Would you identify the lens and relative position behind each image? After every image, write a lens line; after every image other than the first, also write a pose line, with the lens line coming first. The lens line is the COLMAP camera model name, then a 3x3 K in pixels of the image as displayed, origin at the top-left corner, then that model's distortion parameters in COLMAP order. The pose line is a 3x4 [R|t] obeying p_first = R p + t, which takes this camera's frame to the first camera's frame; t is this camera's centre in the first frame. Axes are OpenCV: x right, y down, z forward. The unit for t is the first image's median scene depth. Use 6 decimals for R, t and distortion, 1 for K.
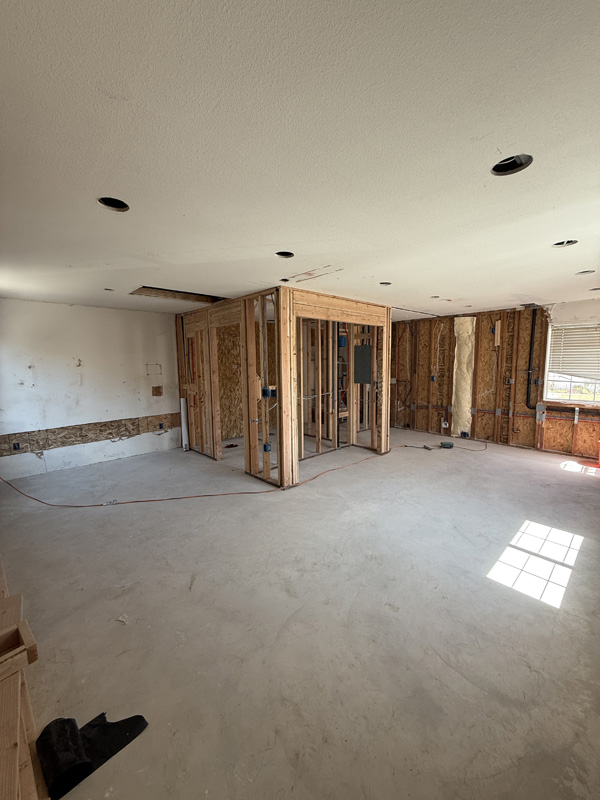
lens RADIAL K [[322.2, 0, 300.1], [0, 322.2, 398.3], [0, 0, 1]] dist [-0.006143, 0.001270]
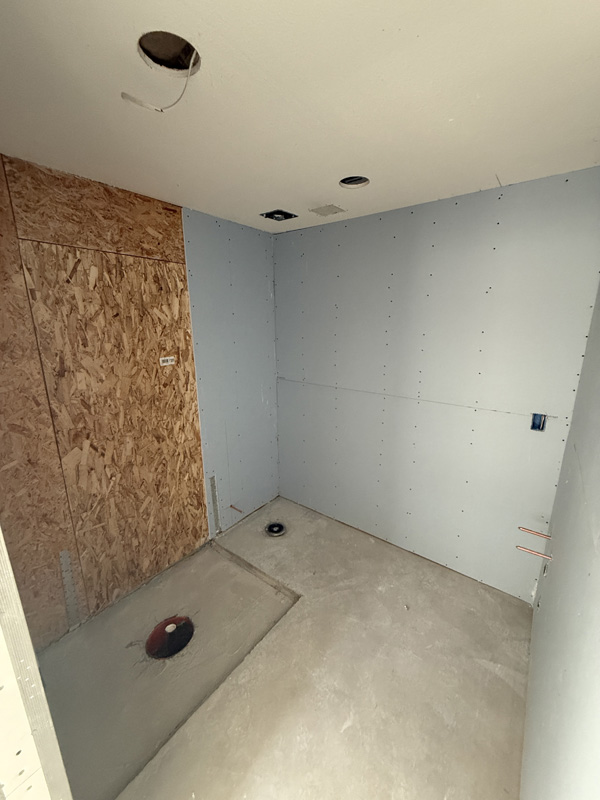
lens RADIAL K [[322.2, 0, 299.8], [0, 322.2, 398.6], [0, 0, 1]] dist [-0.006143, 0.001270]
pose [[0.988741, -0.026698, 0.147239, -0.123014], [0.008636, 0.992496, 0.121973, -0.099963], [-0.149390, -0.119329, 0.981551, 0.670445]]
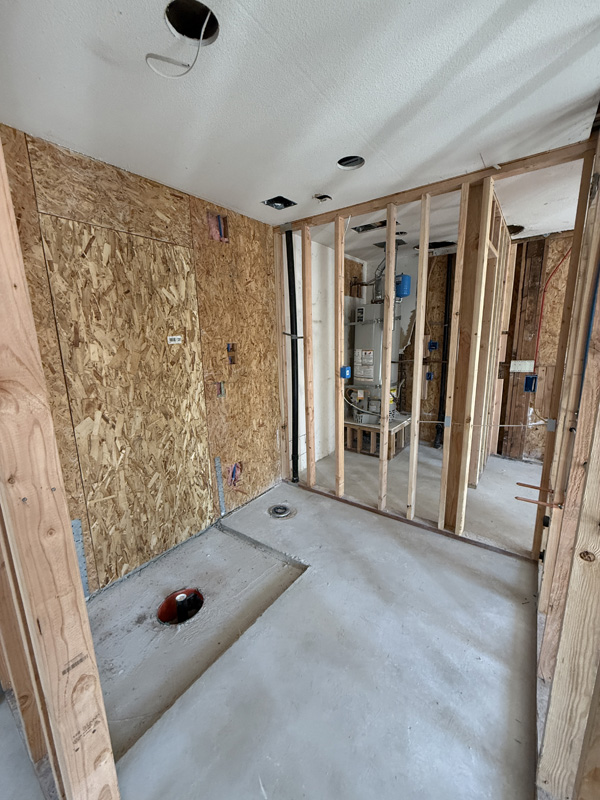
lens RADIAL K [[322.2, 0, 300.8], [0, 322.2, 401.0], [0, 0, 1]] dist [-0.006143, 0.001270]
pose [[0.985053, -0.041842, 0.167094, -0.134791], [0.028547, 0.996290, 0.081189, -0.059669], [-0.169871, -0.075206, 0.982592, 0.655035]]
